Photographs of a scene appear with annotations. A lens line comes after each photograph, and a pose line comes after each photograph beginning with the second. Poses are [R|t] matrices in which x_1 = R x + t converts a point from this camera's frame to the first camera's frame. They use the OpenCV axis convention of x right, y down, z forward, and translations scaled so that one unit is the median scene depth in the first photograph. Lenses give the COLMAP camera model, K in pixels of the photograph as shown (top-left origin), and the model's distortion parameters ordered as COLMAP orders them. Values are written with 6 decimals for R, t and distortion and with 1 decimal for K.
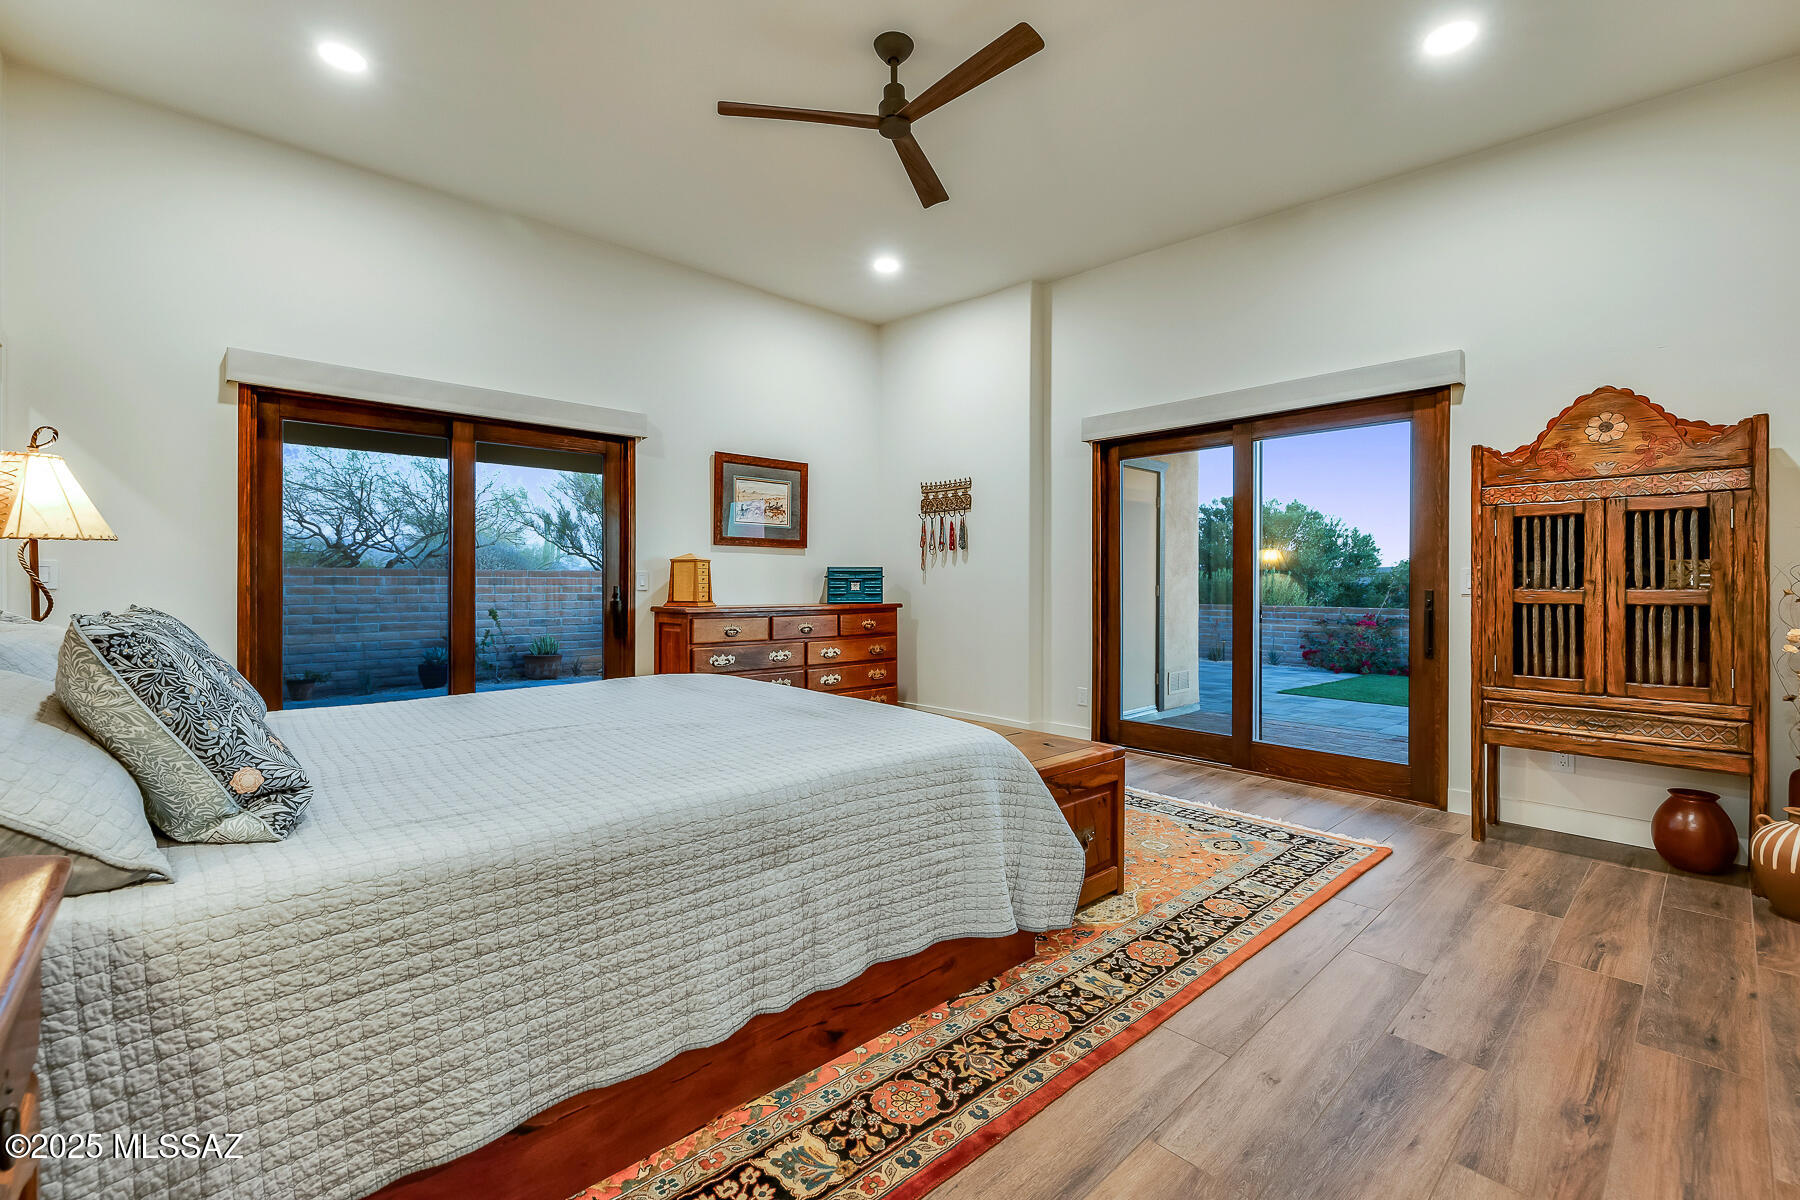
lens RADIAL K [[760.8, 0, 882.1], [0, 760.8, 590.3], [0, 0, 1]] dist [-0.001609, 0.000127]
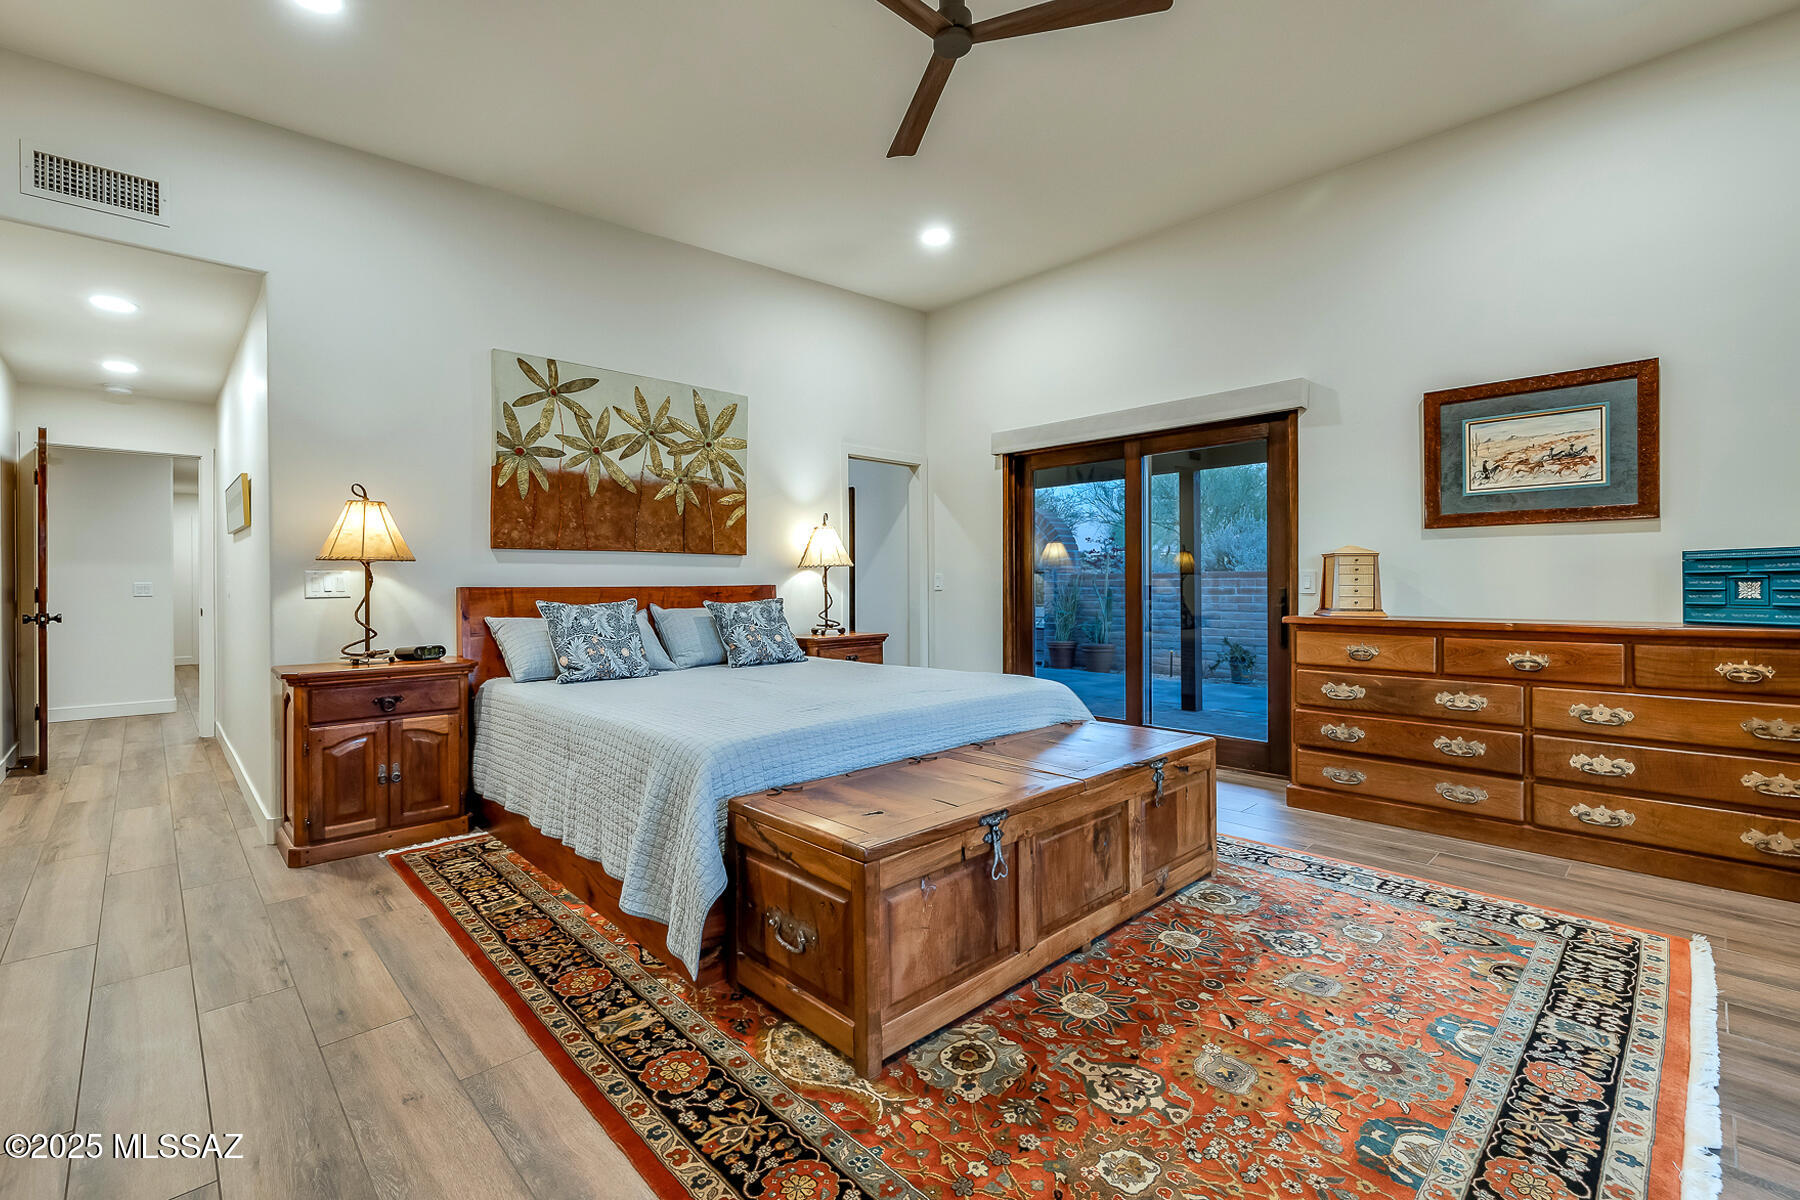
lens RADIAL K [[779.9, 0, 882.5], [0, 779.9, 589.1], [0, 0, 1]] dist [0.002347, -0.001511]
pose [[0.022748, 0.002084, -0.999739, 1.084432], [-0.003856, 0.999991, 0.001997, -0.011254], [0.999734, 0.003809, 0.022756, 1.122577]]
